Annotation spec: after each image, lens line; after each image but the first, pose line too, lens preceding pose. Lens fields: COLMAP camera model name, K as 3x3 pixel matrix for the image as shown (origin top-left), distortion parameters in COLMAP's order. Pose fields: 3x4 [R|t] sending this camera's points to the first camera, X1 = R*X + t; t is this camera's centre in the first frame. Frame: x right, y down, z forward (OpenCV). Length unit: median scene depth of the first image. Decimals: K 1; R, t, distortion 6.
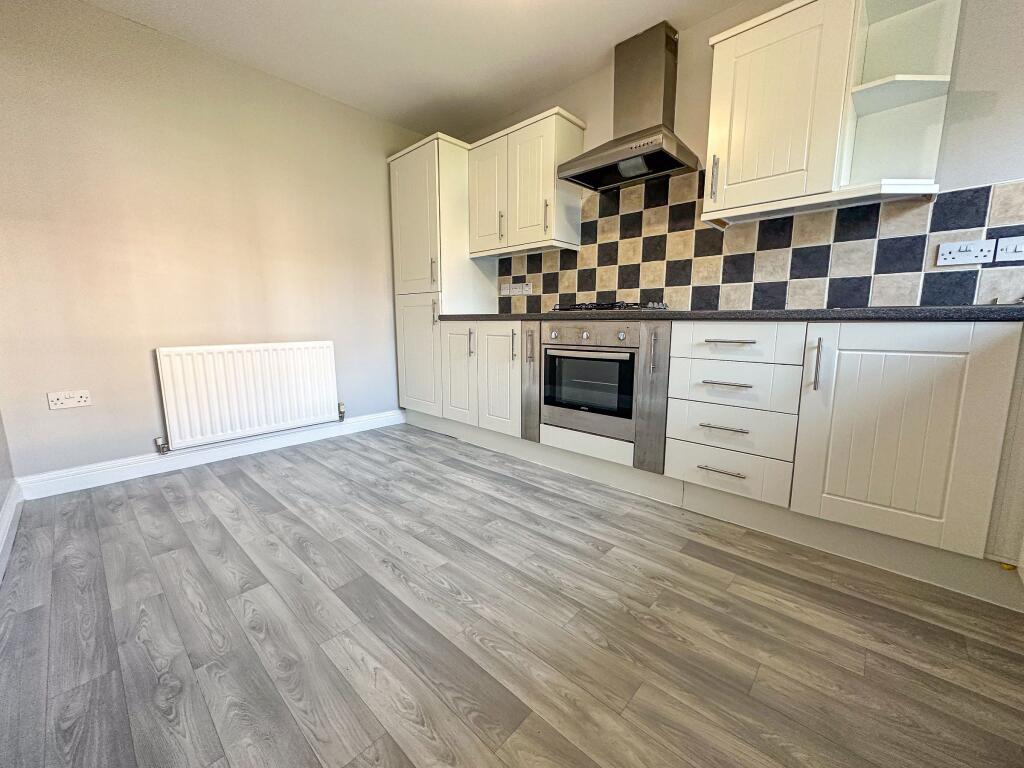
lens RADIAL K [[409.6, 0, 512.0], [0, 409.6, 384.0], [0, 0, 1]] dist [-0.001140, -0.000067]
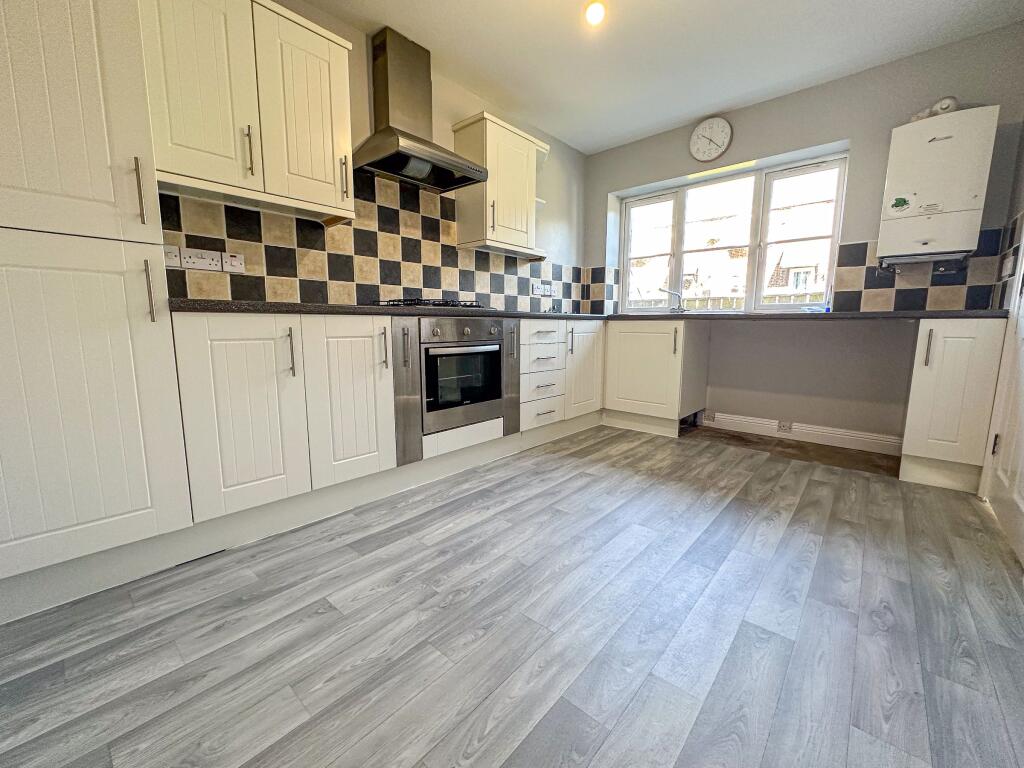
lens RADIAL K [[416.8, 0, 512.0], [0, 416.8, 384.0], [0, 0, 1]] dist [-0.002958, 0.000219]
pose [[-0.019256, -0.141519, 0.989748, -0.829769], [0.149257, 0.978432, 0.142805, -0.114283], [-0.988611, 0.150477, 0.002282, 0.846926]]
